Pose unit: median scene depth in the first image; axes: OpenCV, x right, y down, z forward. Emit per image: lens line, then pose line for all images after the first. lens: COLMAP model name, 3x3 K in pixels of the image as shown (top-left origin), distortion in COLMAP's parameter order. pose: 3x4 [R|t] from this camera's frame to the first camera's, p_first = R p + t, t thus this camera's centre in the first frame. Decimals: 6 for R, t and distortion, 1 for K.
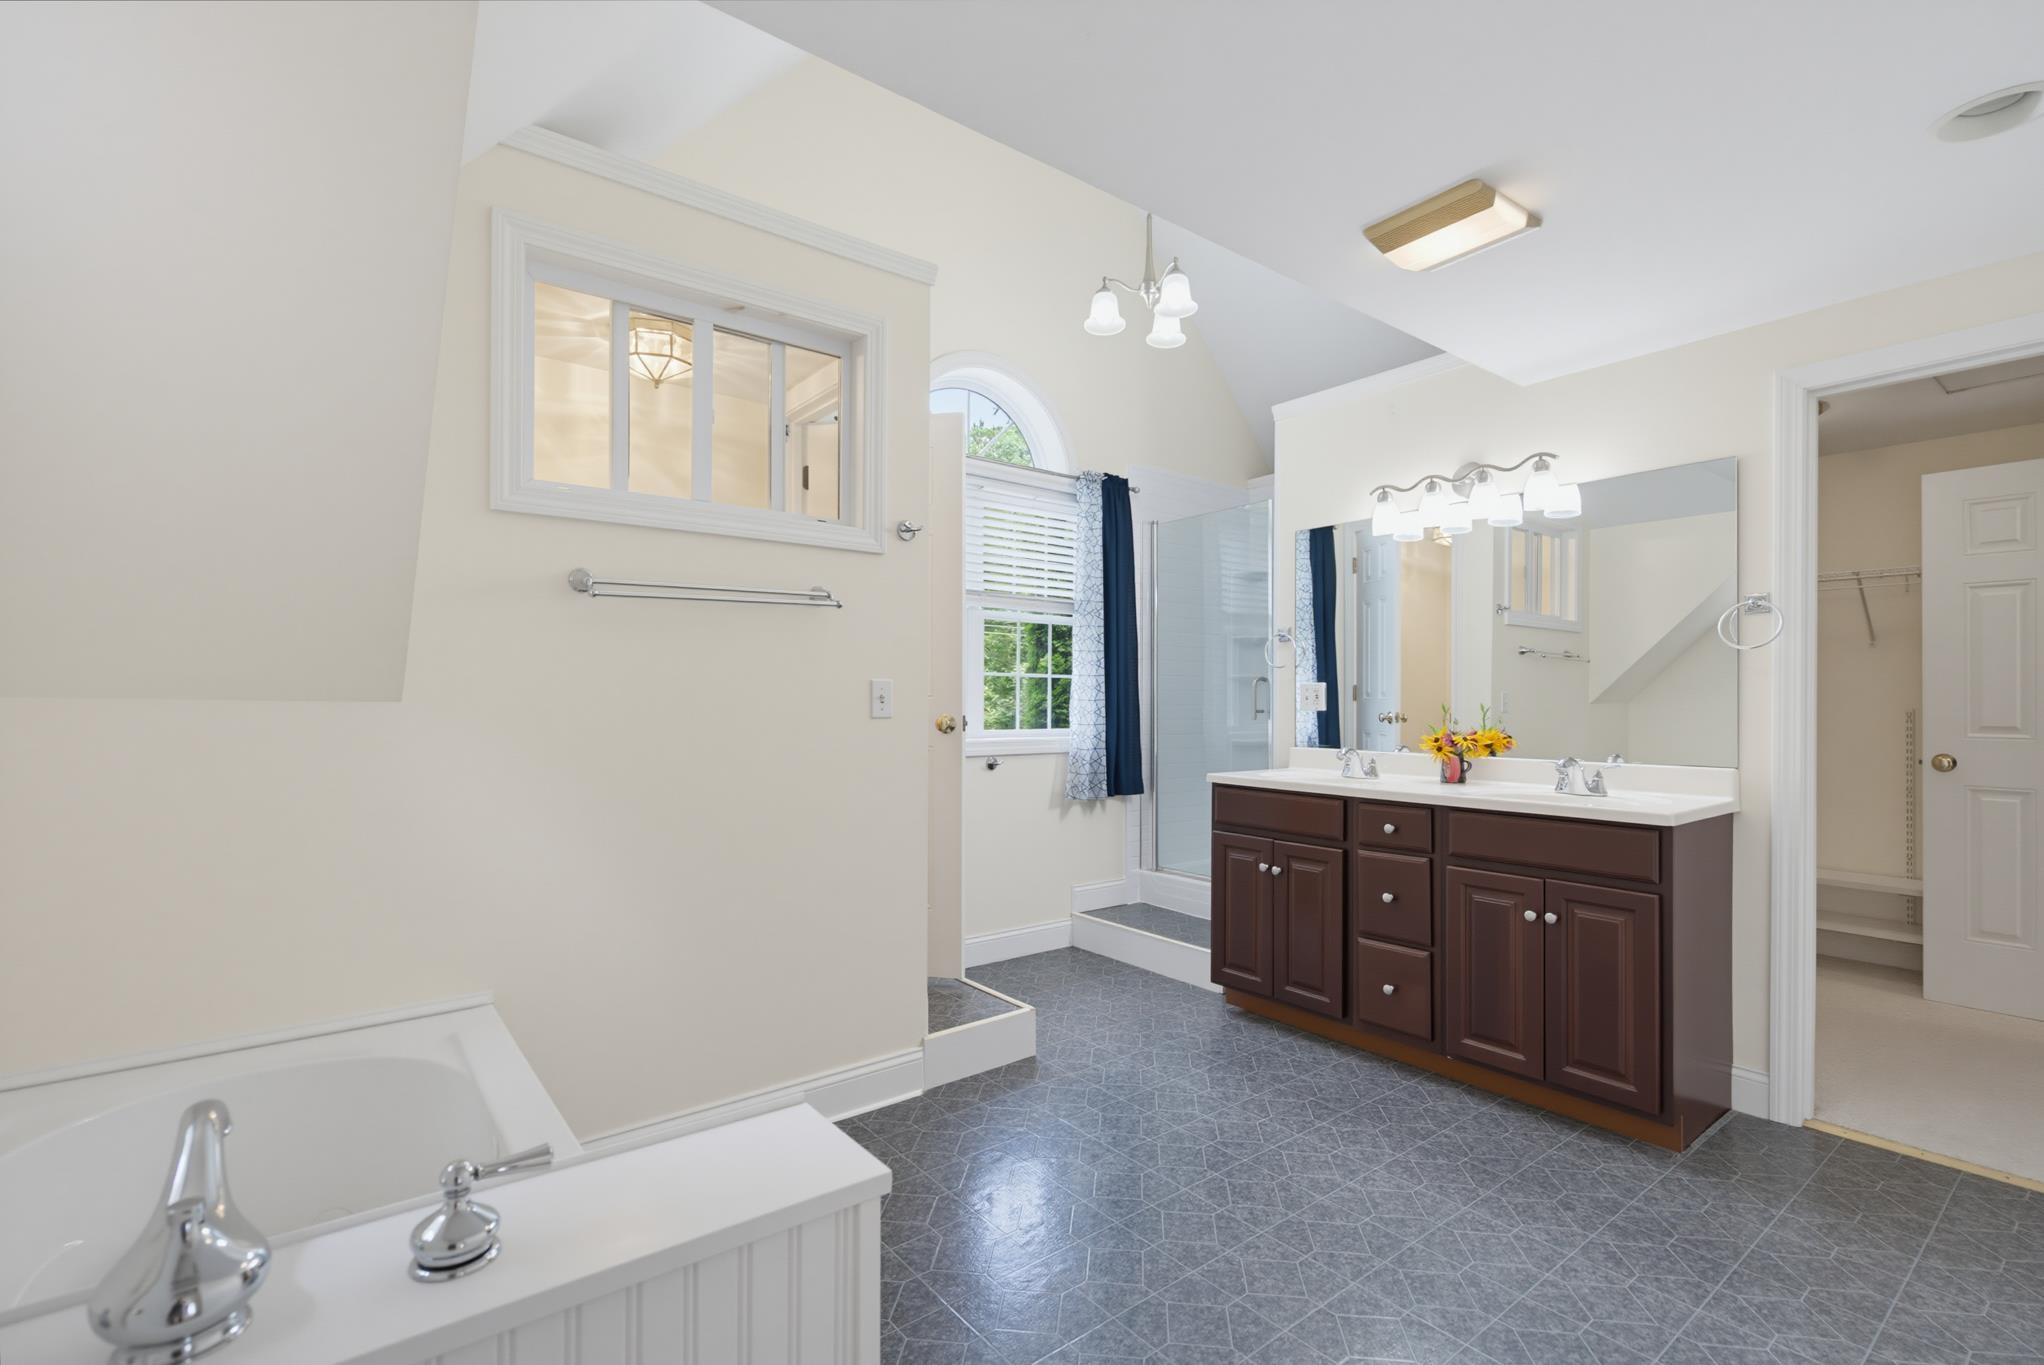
lens RADIAL K [[925.5, 0, 1014.7], [0, 925.5, 692.5], [0, 0, 1]] dist [0.003787, -0.001372]
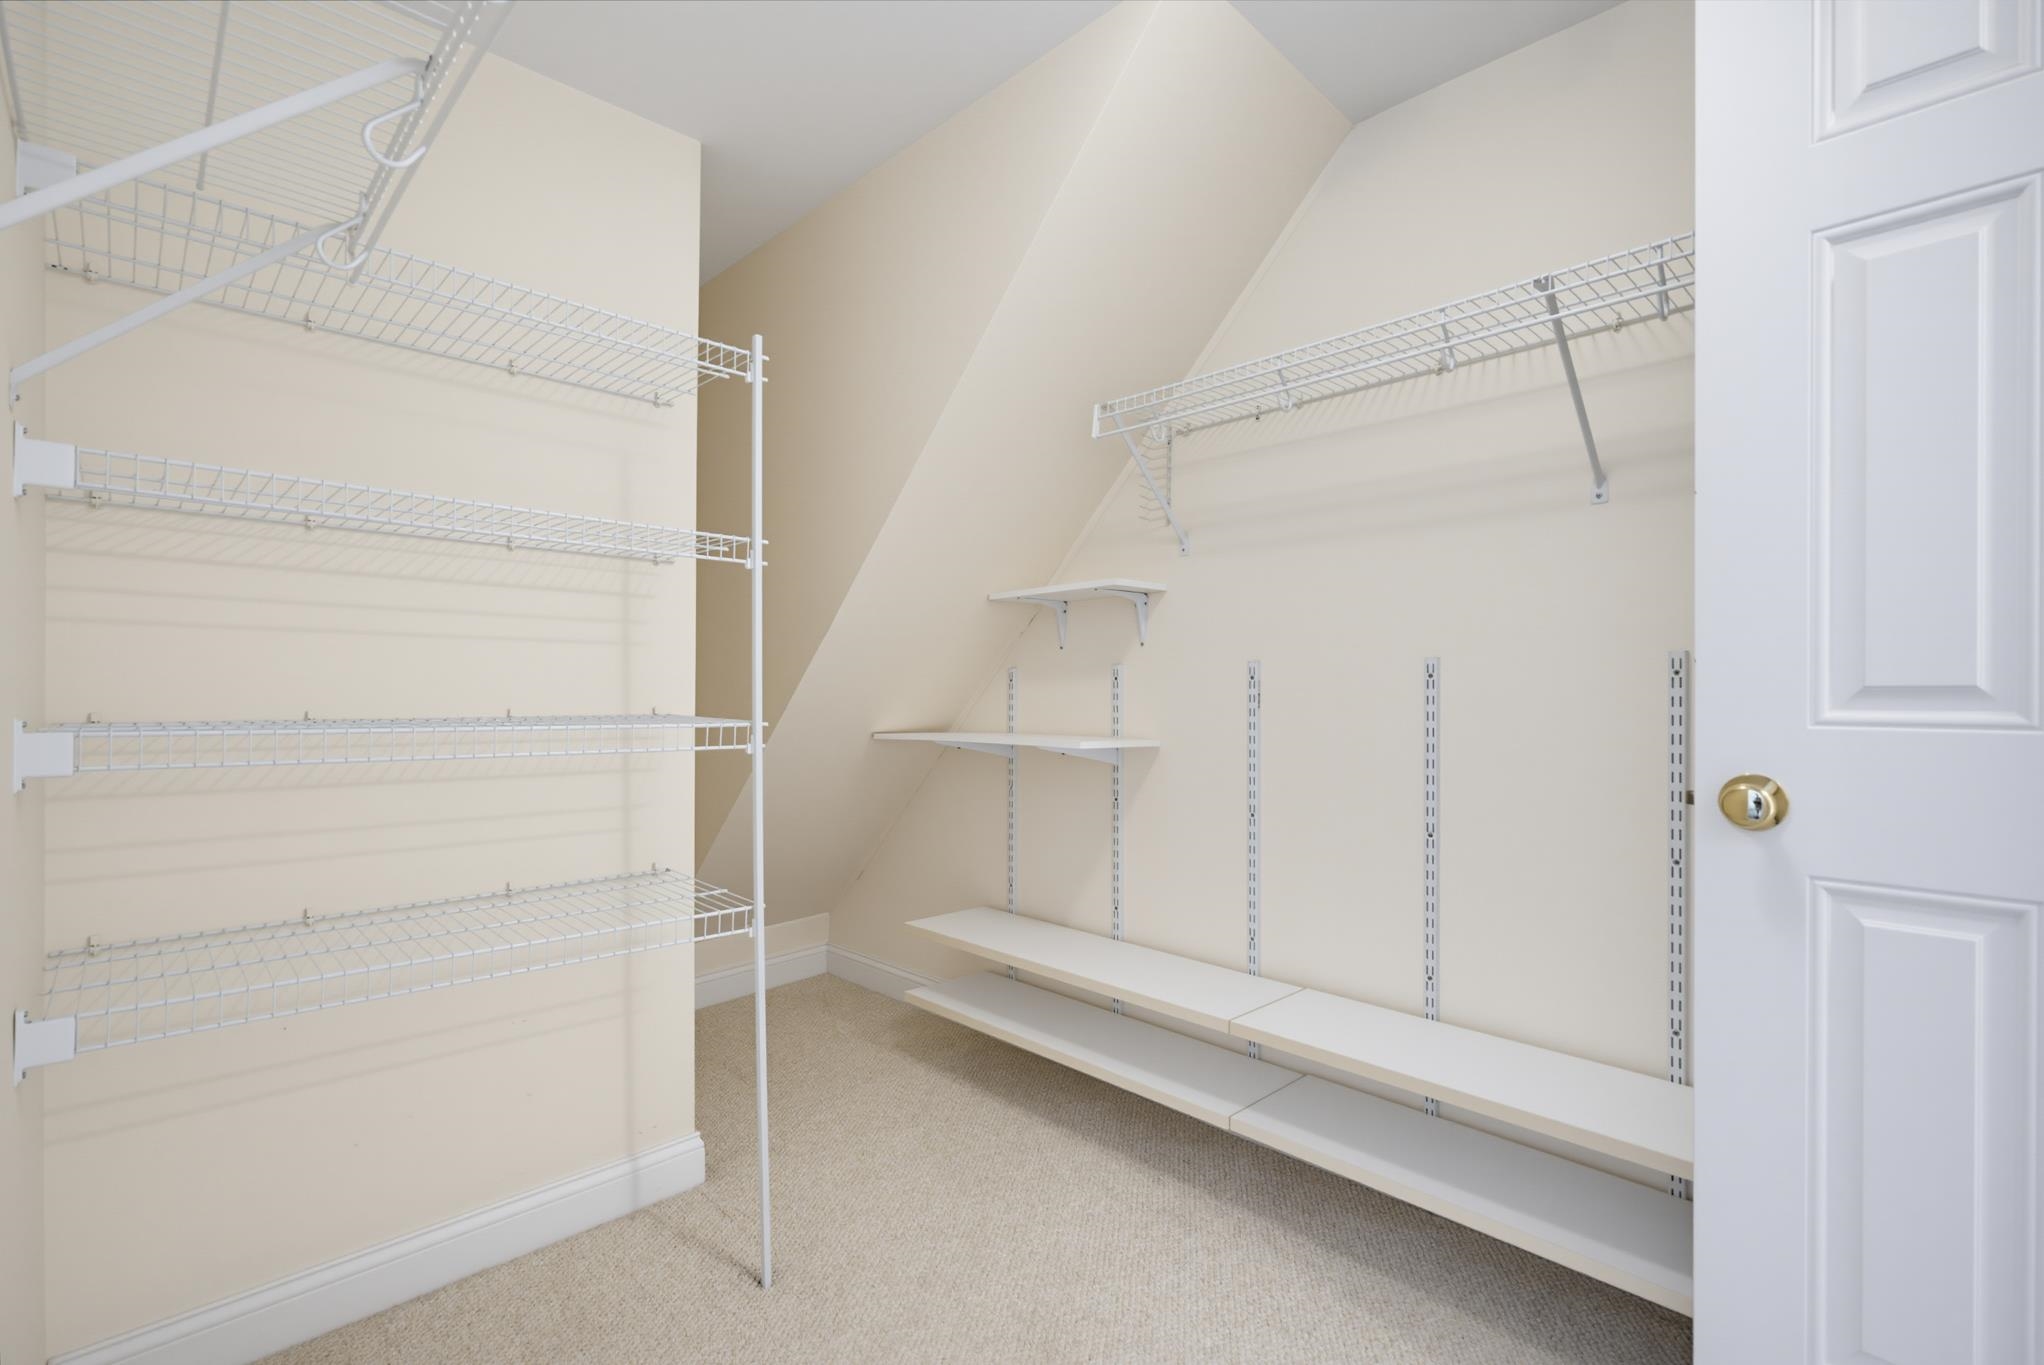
lens RADIAL K [[925.5, 0, 1005.7], [0, 925.5, 687.6], [0, 0, 1]] dist [0.003787, -0.001372]
pose [[0.994957, 0.002809, 0.100263, 0.677534], [-0.003413, 0.999977, 0.005849, 0.033171], [-0.100244, -0.006162, 0.994944, 0.672229]]
